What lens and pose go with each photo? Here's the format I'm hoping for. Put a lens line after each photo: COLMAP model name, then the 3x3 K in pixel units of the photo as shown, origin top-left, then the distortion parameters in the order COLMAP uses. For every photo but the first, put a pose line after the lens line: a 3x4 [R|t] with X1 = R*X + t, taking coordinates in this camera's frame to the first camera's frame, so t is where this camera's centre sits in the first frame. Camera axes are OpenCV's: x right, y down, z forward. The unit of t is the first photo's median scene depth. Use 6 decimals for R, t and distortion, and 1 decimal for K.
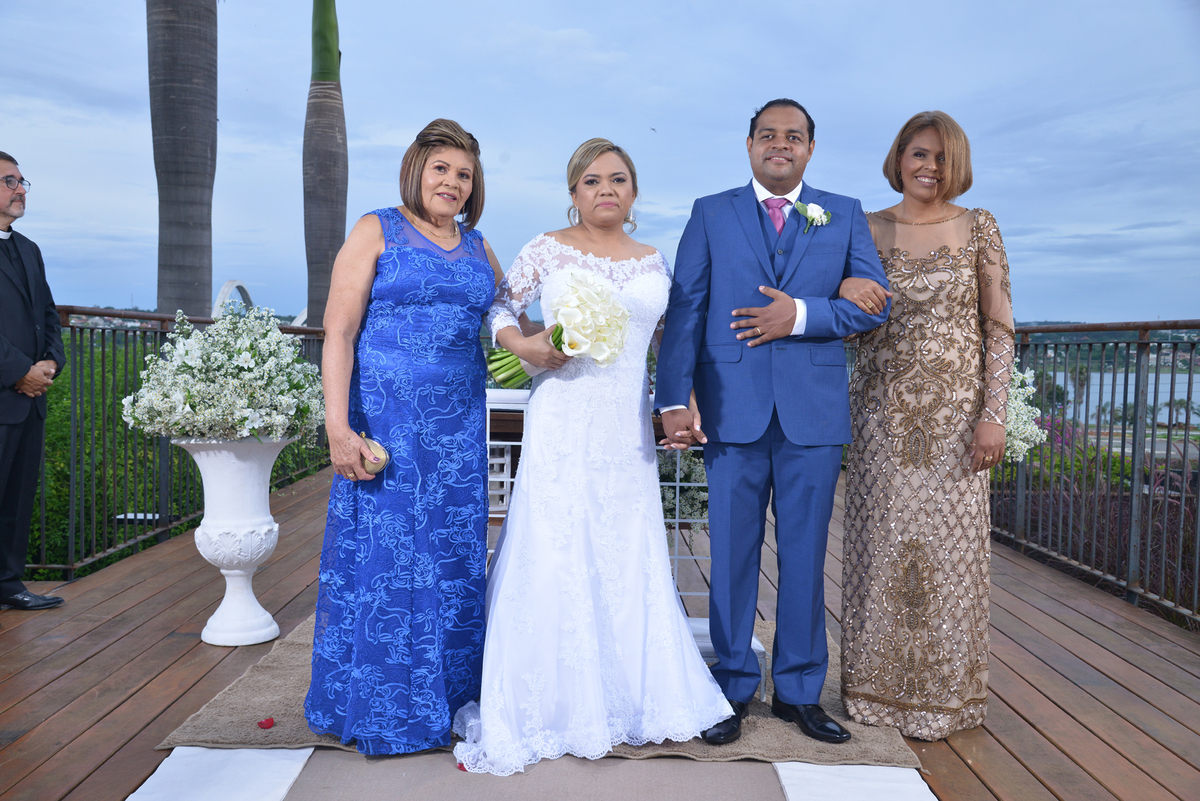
lens RADIAL K [[1119.2, 0, 580.3], [0, 1119.2, 417.4], [0, 0, 1]] dist [0.095159, 0.000000]
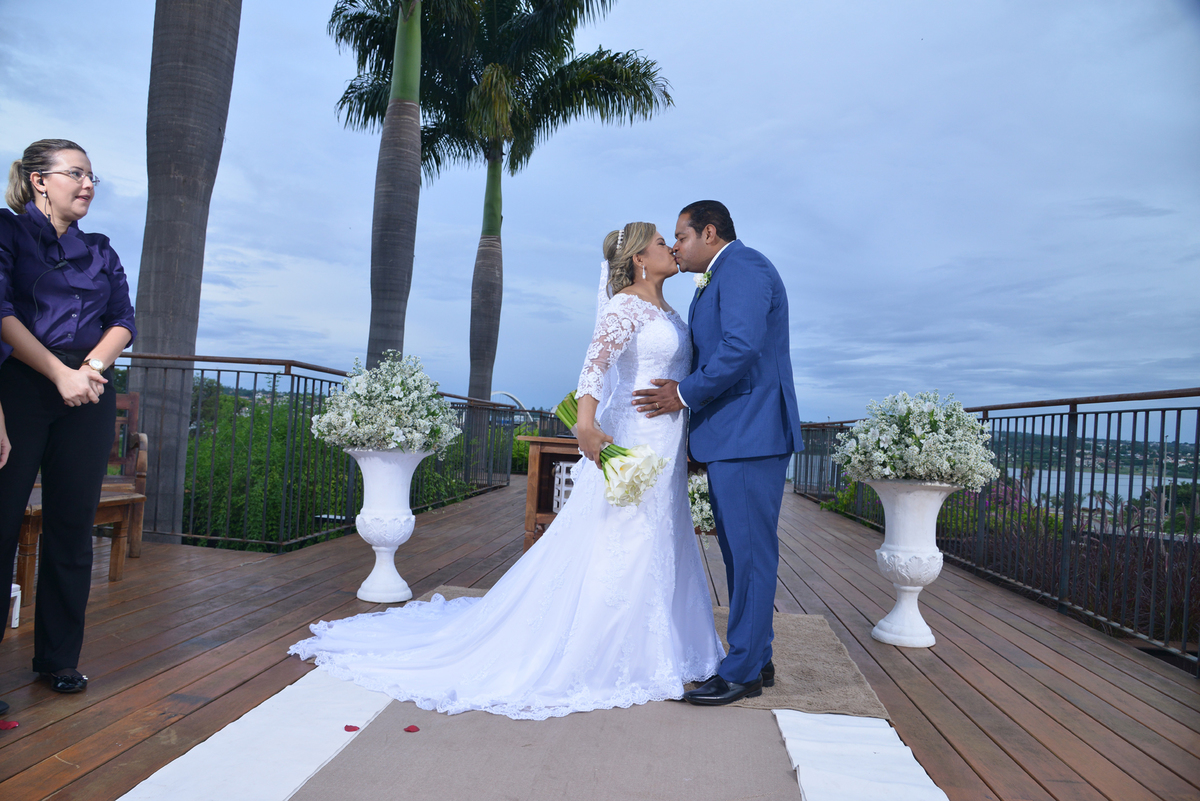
lens RADIAL K [[802.0, 0, 586.9], [0, 802.0, 425.8], [0, 0, 1]] dist [-0.060134, 0.019582]
pose [[0.994427, 0.040687, -0.097265, 0.026393], [-0.047626, 0.996401, -0.070115, 0.043414], [0.094062, 0.074356, 0.992786, 0.056612]]
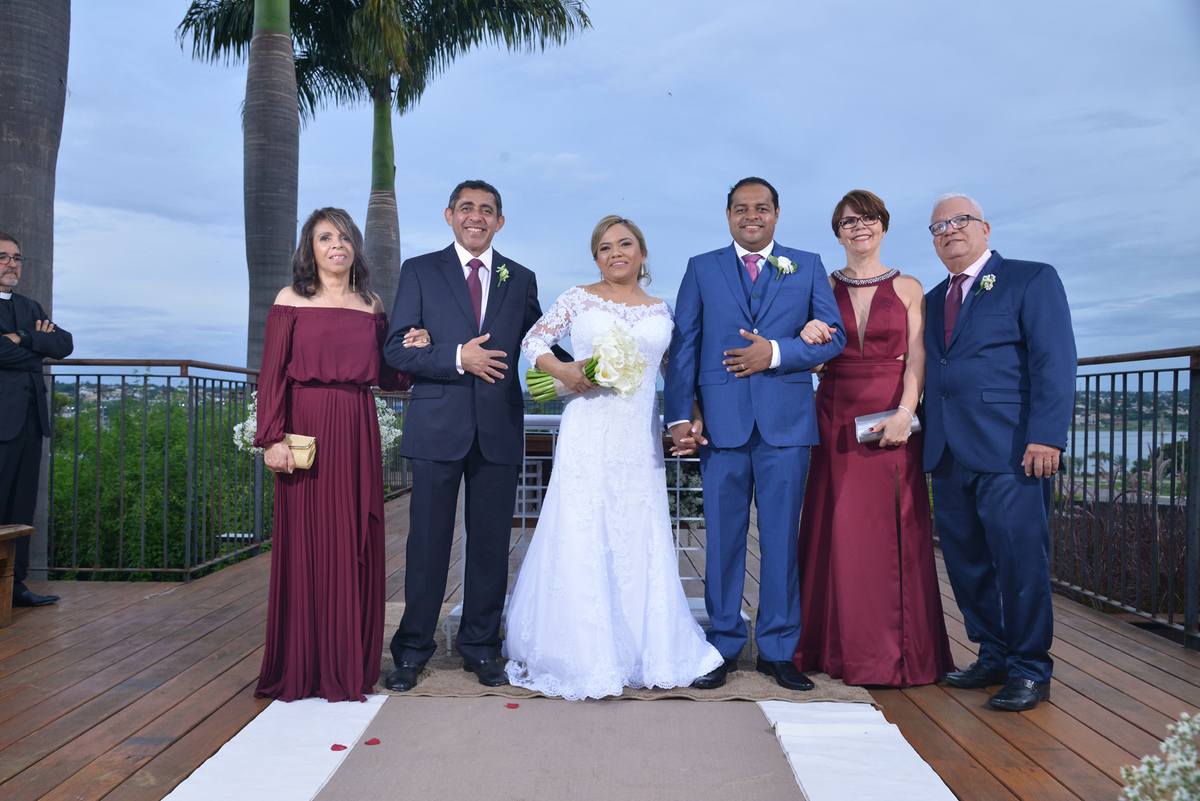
lens RADIAL K [[956.2, 0, 581.2], [0, 956.2, 426.9], [0, 0, 1]] dist [0.001625, 0.066501]
pose [[0.999863, -0.010729, -0.012588, -0.004984], [0.010103, 0.998758, -0.048786, 0.036703], [0.013096, 0.048652, 0.998730, -0.048513]]
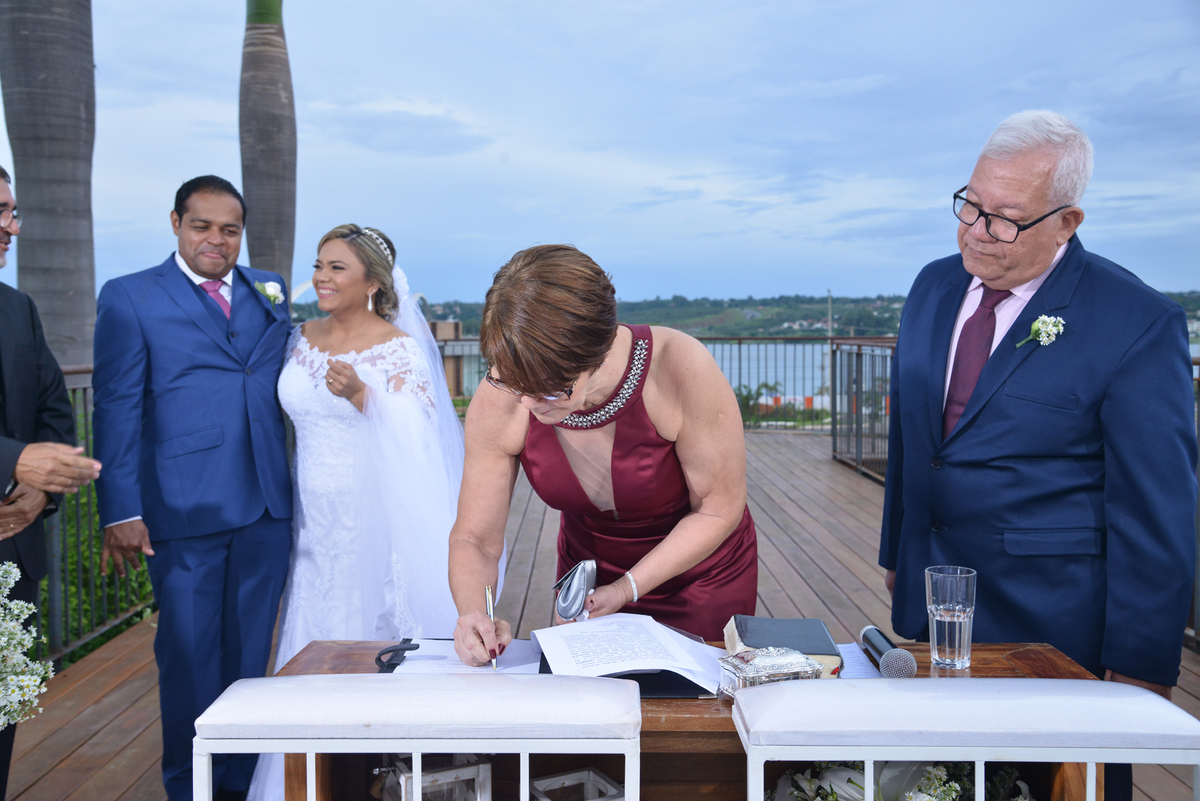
lens RADIAL K [[1211.6, 0, 579.8], [0, 1211.6, 414.5], [0, 0, 1]] dist [0.069339, 0.000000]
pose [[0.999846, -0.017146, -0.003670, -0.030834], [0.017162, 0.999844, 0.004213, -0.100606], [0.003598, -0.004276, 0.999984, 0.574930]]
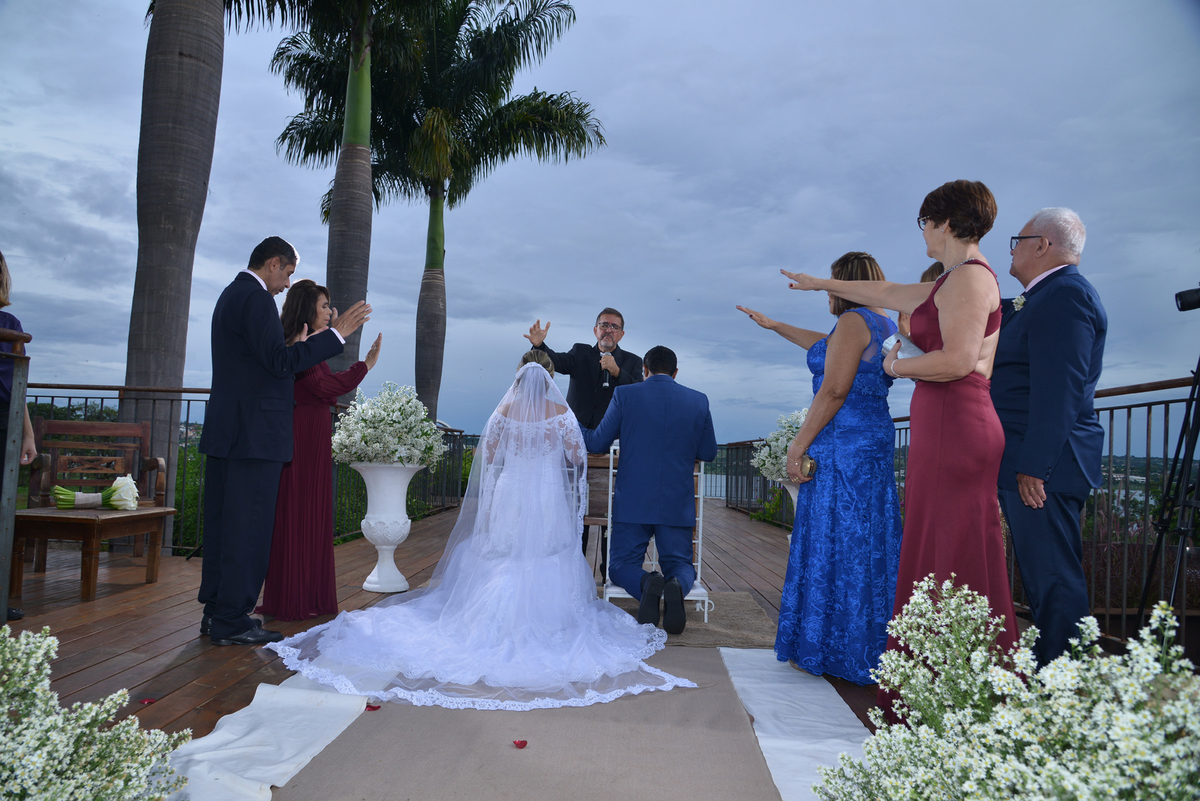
lens RADIAL K [[802.0, 0, 579.6], [0, 802.0, 441.5], [0, 0, 1]] dist [-0.060134, 0.019582]
pose [[0.999509, 0.019198, -0.024746, 0.000974], [-0.021226, 0.996198, -0.084487, 0.073141], [0.023030, 0.084971, 0.996117, -0.146453]]
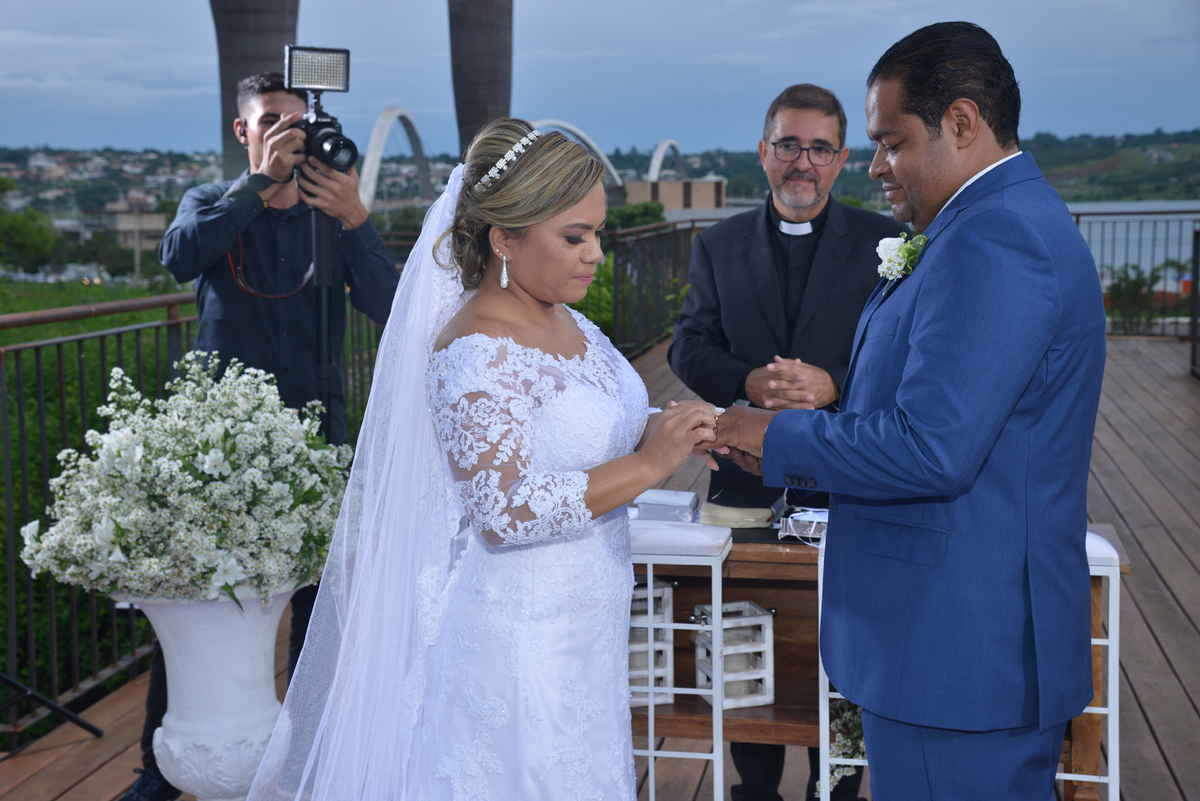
lens RADIAL K [[1631.2, 0, 579.8], [0, 1631.2, 453.5], [0, 0, 1]] dist [0.280227, 0.000000]
pose [[0.982340, 0.005828, -0.187015, 0.047729], [0.011259, 0.995862, 0.090173, -0.121018], [0.186766, -0.090686, 0.978210, 0.175598]]
